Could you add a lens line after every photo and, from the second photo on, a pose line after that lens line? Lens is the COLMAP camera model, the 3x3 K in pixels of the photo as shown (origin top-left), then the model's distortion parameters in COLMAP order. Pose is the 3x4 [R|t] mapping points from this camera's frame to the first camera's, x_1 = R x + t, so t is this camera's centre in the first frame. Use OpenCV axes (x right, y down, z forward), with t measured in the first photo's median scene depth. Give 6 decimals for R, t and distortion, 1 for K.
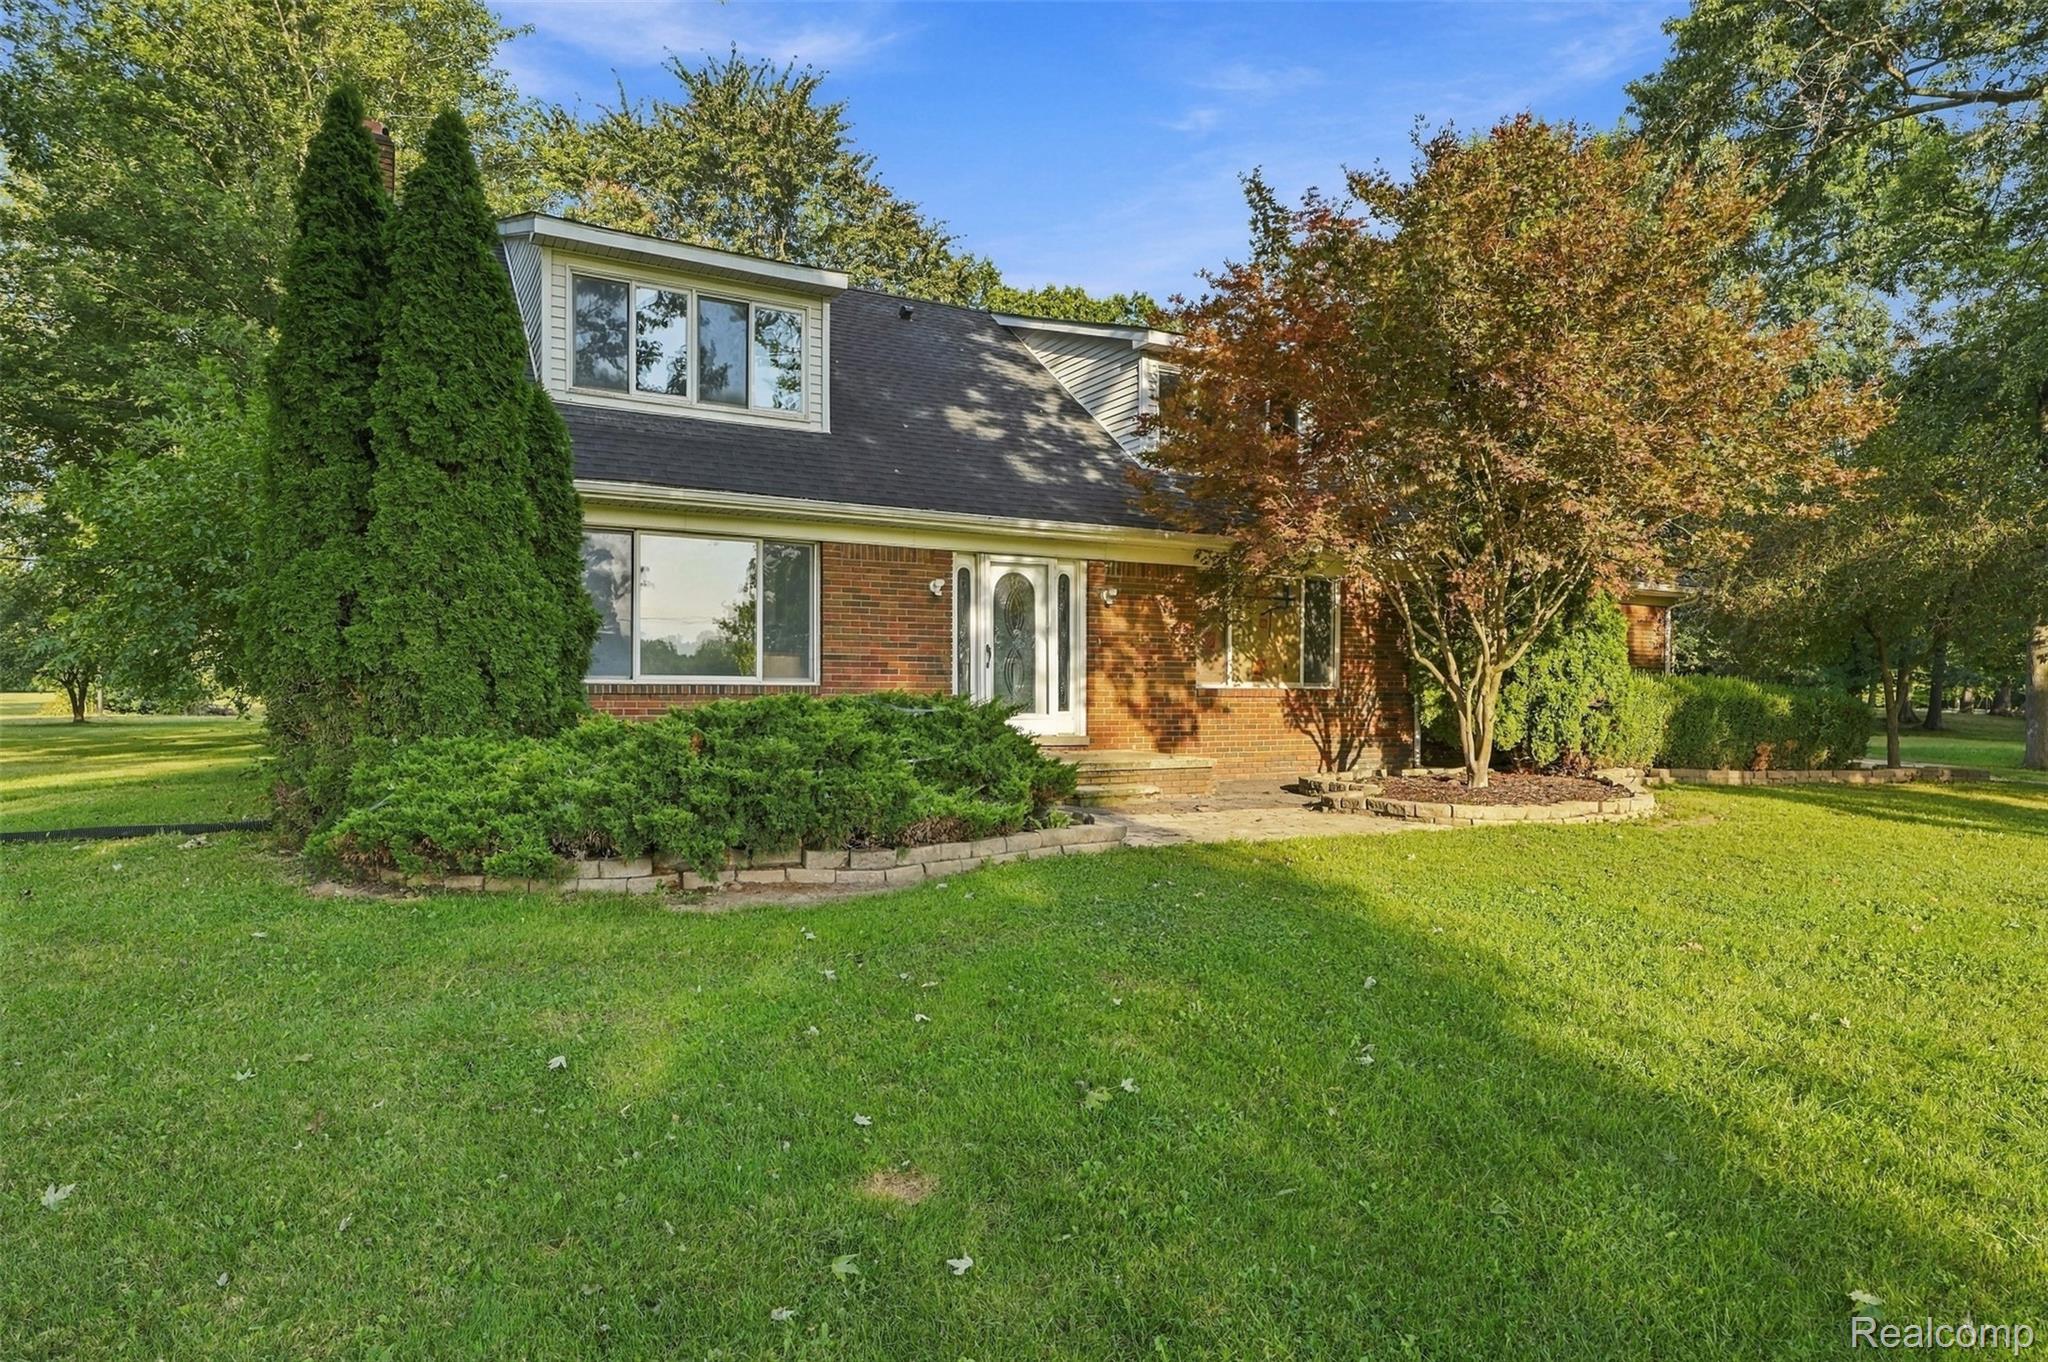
lens RADIAL K [[947.1, 0, 1045.6], [0, 947.1, 672.8], [0, 0, 1]] dist [-0.005283, 0.000827]
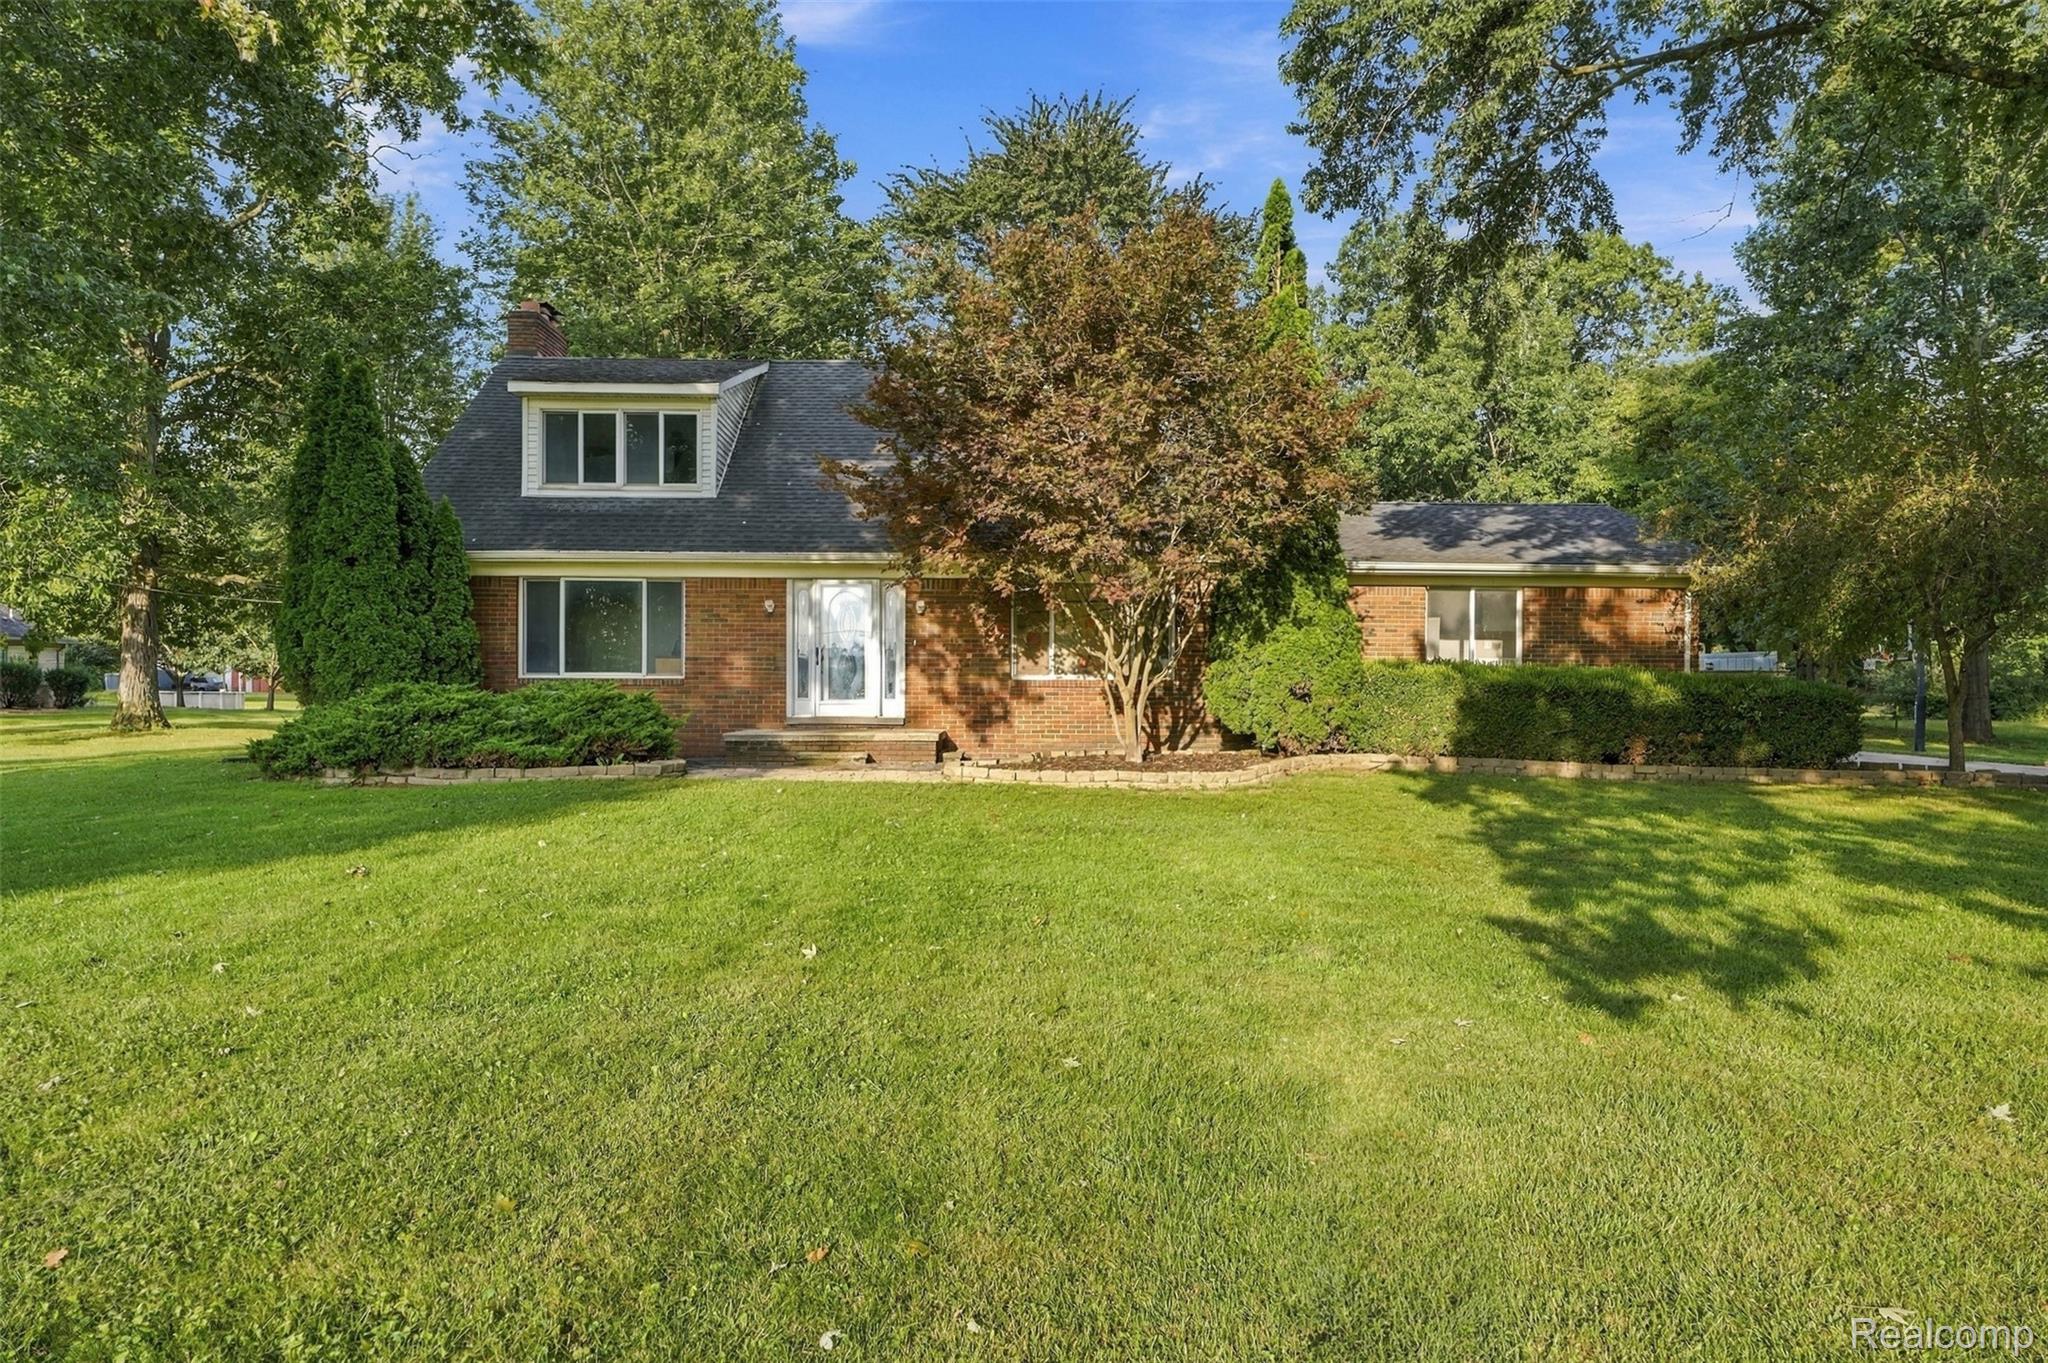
lens RADIAL K [[947.1, 0, 1045.6], [0, 947.1, 673.3], [0, 0, 1]] dist [-0.005283, 0.000827]
pose [[0.931546, -0.001437, -0.363621, 0.670671], [0.005254, 0.999941, 0.009508, -0.003747], [0.363586, -0.010768, 0.931498, -0.114188]]
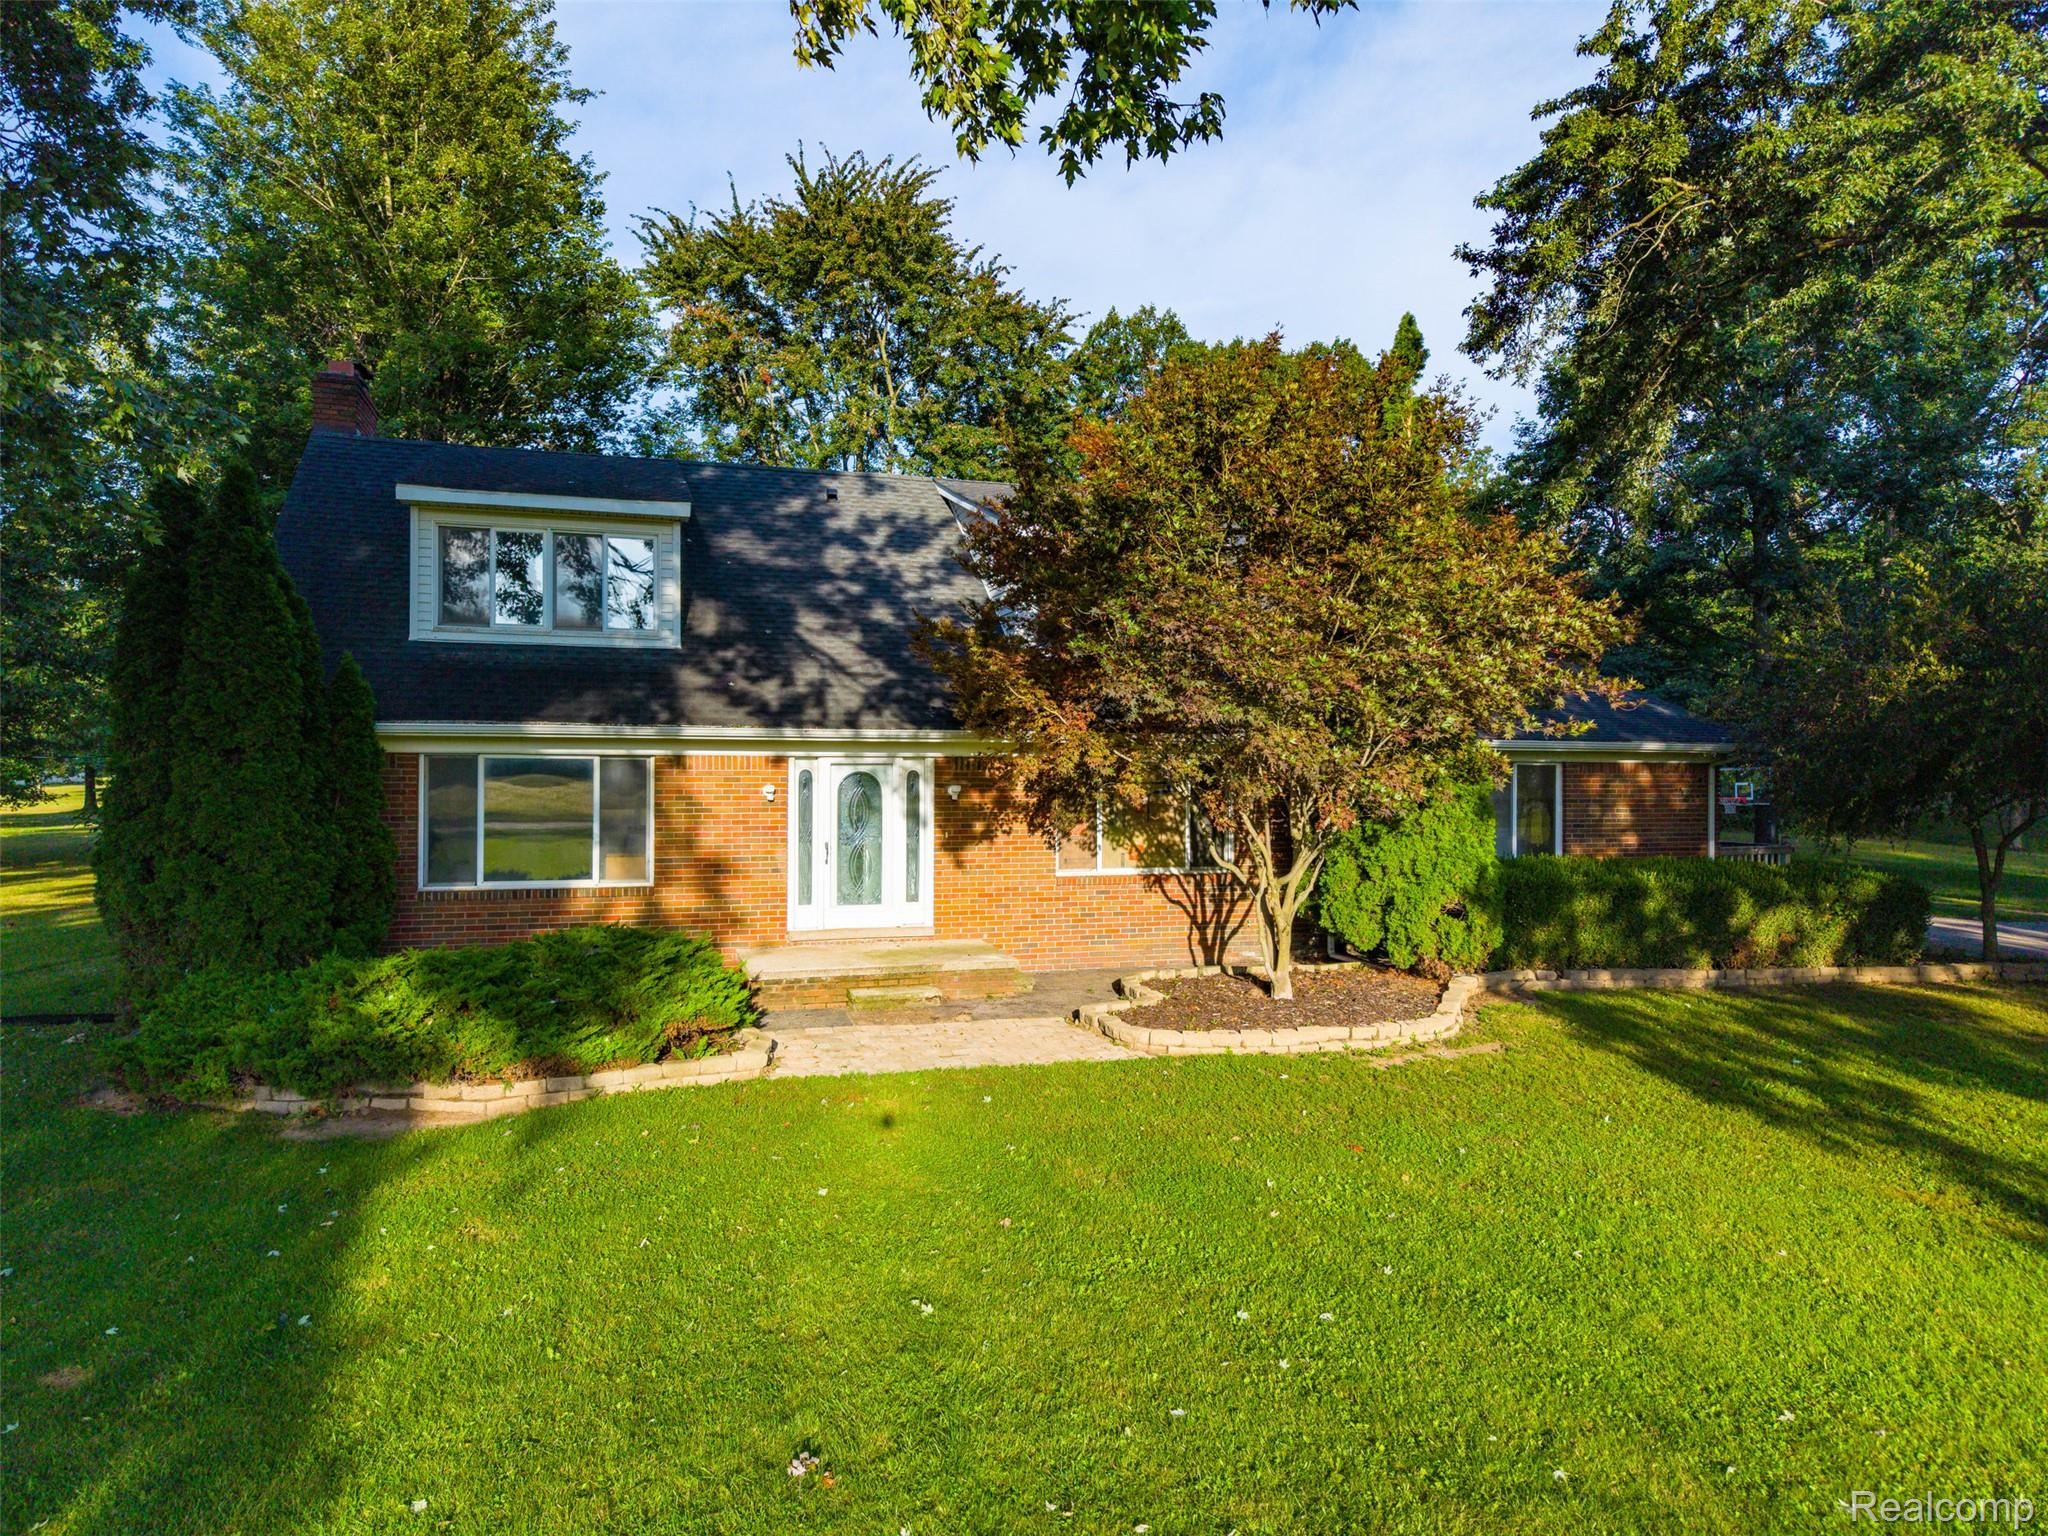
lens RADIAL K [[1039.2, 0, 1024.0], [0, 1039.2, 768.0], [0, 0, 1]] dist [0.022423, -0.000467]
pose [[0.985290, -0.003311, -0.170858, 0.333336], [0.001109, 0.999915, -0.012981, -0.091216], [0.170887, 0.012601, 0.985210, -0.101083]]
